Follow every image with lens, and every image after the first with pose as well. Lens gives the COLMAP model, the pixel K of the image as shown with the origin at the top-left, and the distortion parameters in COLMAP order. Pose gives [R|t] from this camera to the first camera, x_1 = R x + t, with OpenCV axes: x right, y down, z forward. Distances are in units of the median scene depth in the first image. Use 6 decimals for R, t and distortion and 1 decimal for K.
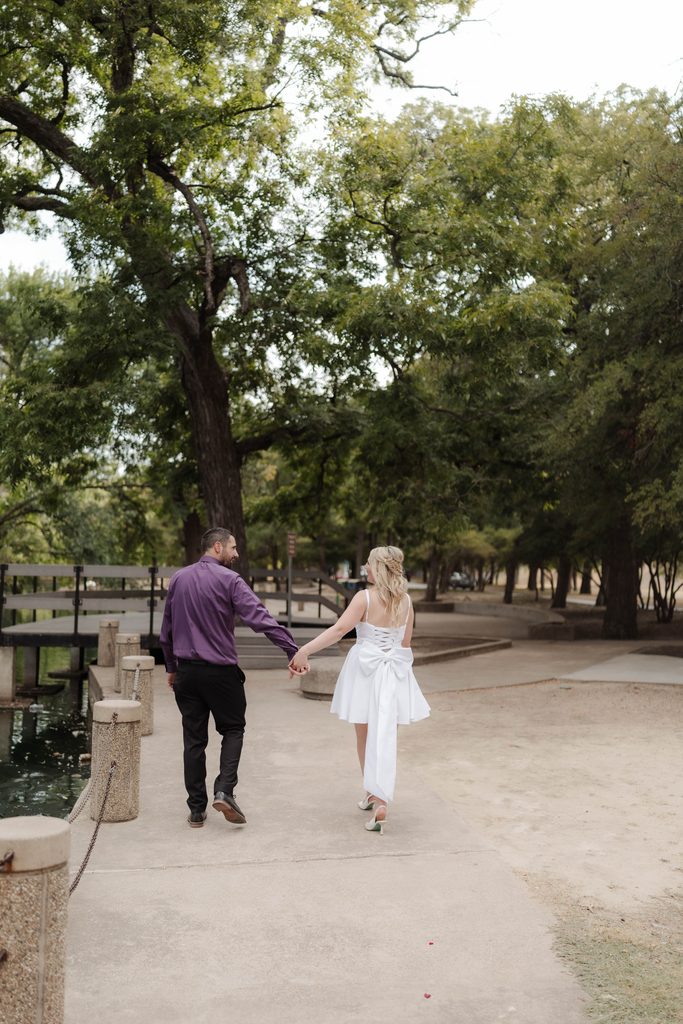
lens RADIAL K [[961.3, 0, 330.0], [0, 961.3, 513.2], [0, 0, 1]] dist [-0.008134, -0.003873]
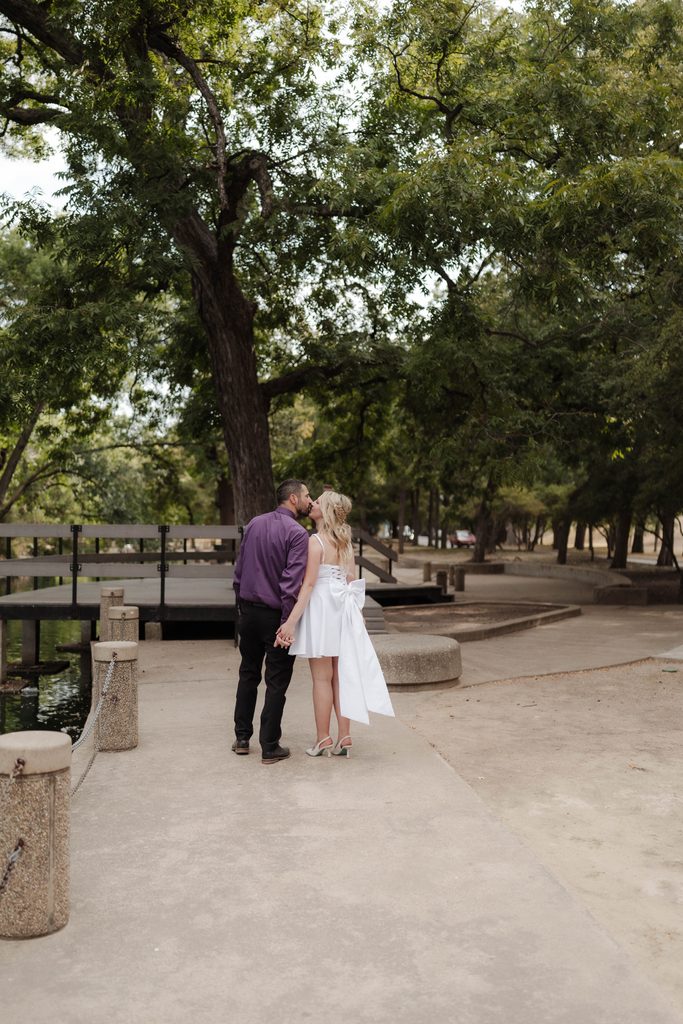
lens RADIAL K [[961.3, 0, 330.0], [0, 961.3, 513.2], [0, 0, 1]] dist [-0.008134, -0.003873]
pose [[0.999092, -0.009370, -0.041556, -0.001541], [0.011034, 0.999138, 0.040007, 0.009211], [0.041145, -0.040430, 0.998335, 0.113631]]
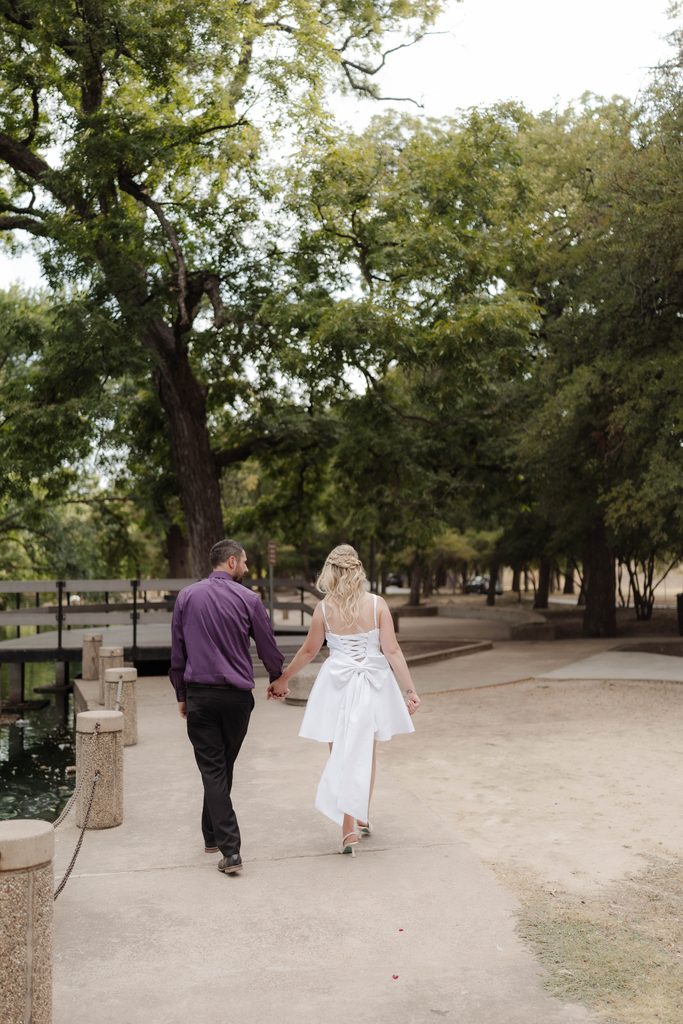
lens RADIAL K [[961.3, 0, 330.0], [0, 961.3, 513.2], [0, 0, 1]] dist [-0.008134, -0.003873]
pose [[0.999451, -0.028328, 0.017156, 0.004033], [0.028456, 0.999568, -0.007294, -0.000853], [-0.016942, 0.007778, 0.999826, -0.010646]]
